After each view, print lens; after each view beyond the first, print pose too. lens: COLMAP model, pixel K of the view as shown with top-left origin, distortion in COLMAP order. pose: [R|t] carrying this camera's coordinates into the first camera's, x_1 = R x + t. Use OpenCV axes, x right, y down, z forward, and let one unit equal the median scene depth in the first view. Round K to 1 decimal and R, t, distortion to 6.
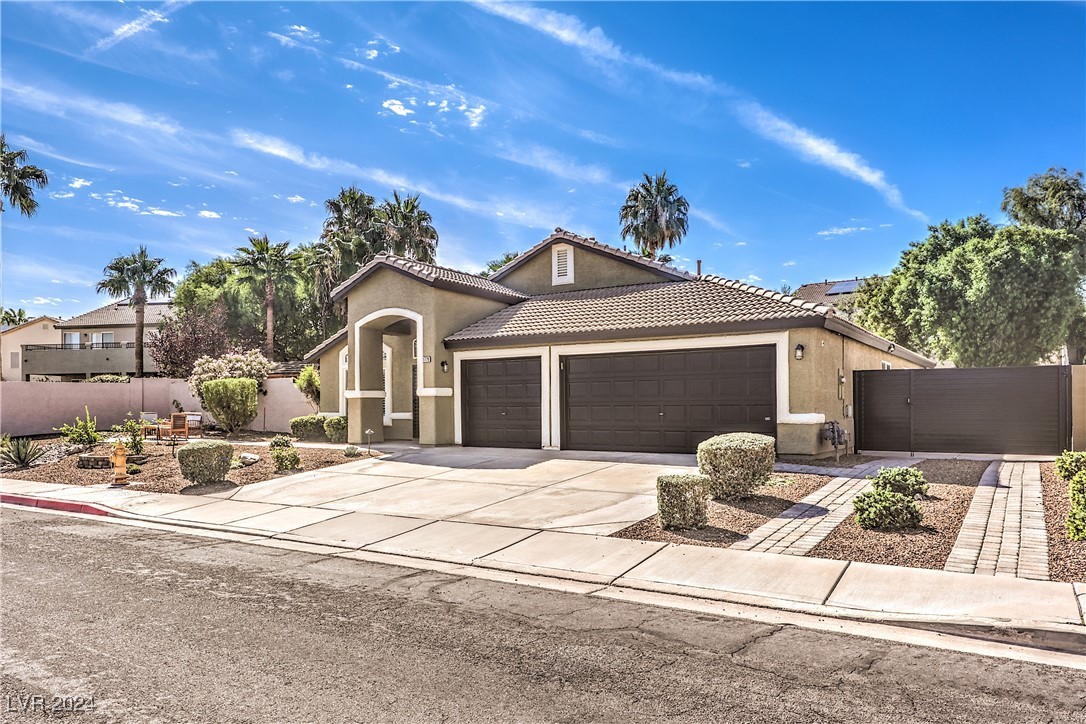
lens RADIAL K [[791.1, 0, 543.0], [0, 791.1, 362.0], [0, 0, 1]] dist [0.132215, 0.000126]
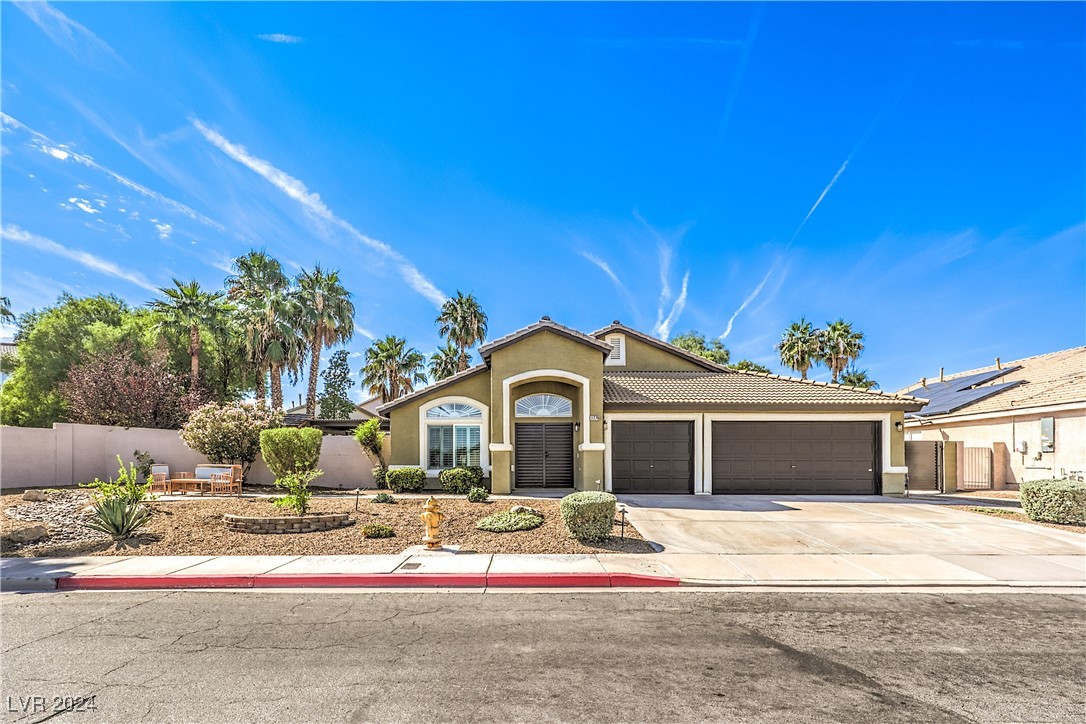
lens RADIAL K [[494.0, 0, 547.5], [0, 494.0, 426.1], [0, 0, 1]] dist [-0.000072, 0.000110]
pose [[0.842705, 0.043434, 0.536620, -0.461268], [-0.039860, 0.999038, -0.018267, 0.018448], [-0.536897, -0.005995, 0.843626, 0.354602]]
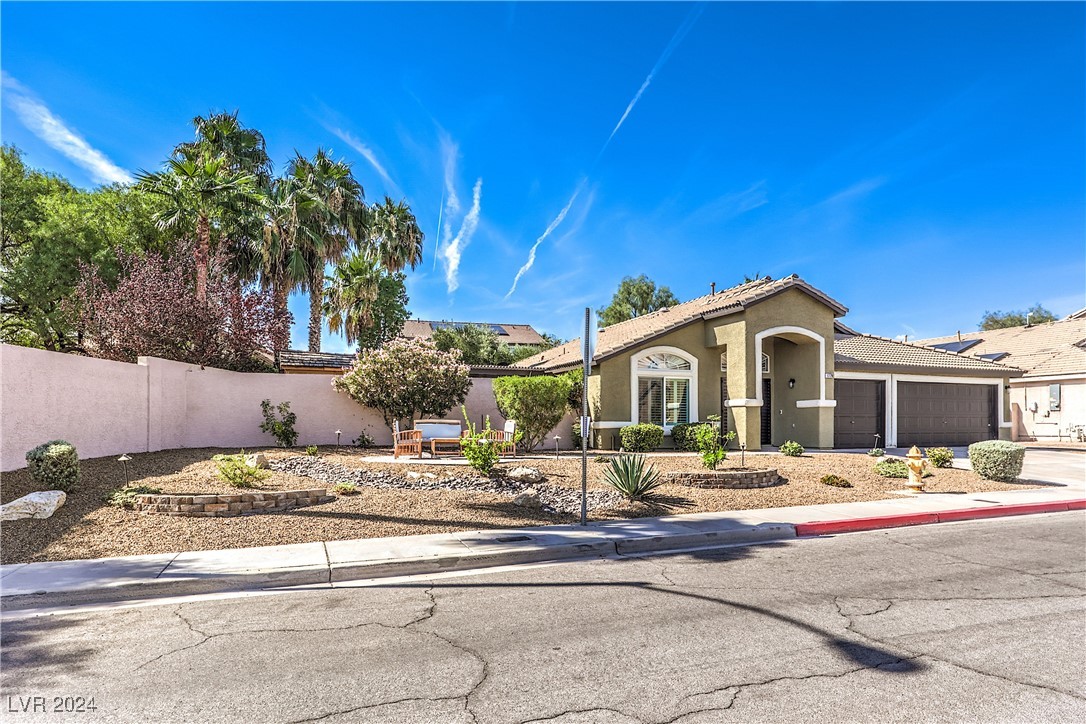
lens RADIAL K [[655.2, 0, 543.4], [0, 655.2, 413.6], [0, 0, 1]] dist [-0.002318, 0.000102]
pose [[0.553156, 0.016409, 0.832916, -0.957019], [-0.055773, 0.998292, 0.017373, 0.047628], [-0.831209, -0.056065, 0.553127, 0.650511]]
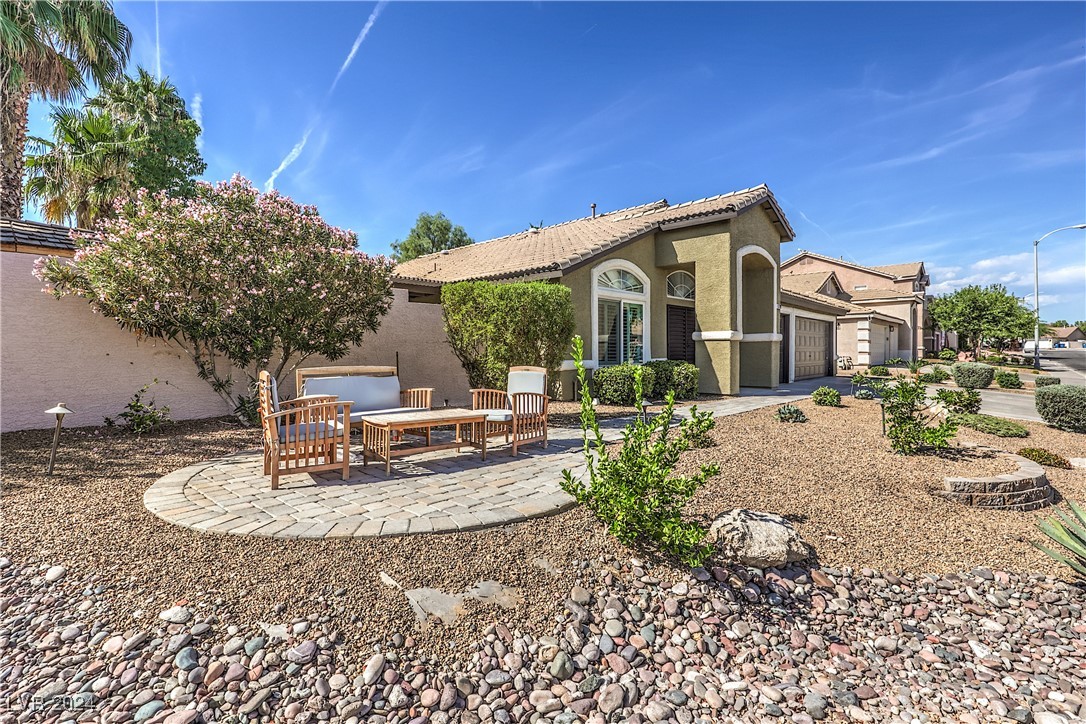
lens RADIAL K [[508.5, 0, 543.0], [0, 508.5, 362.0], [0, 0, 1]] dist [-0.001283, 0.000125]
pose [[0.141702, -0.020084, 0.989706, -0.691282], [-0.064195, 0.997503, 0.029433, 0.056448], [-0.987826, -0.067704, 0.140059, 0.972531]]
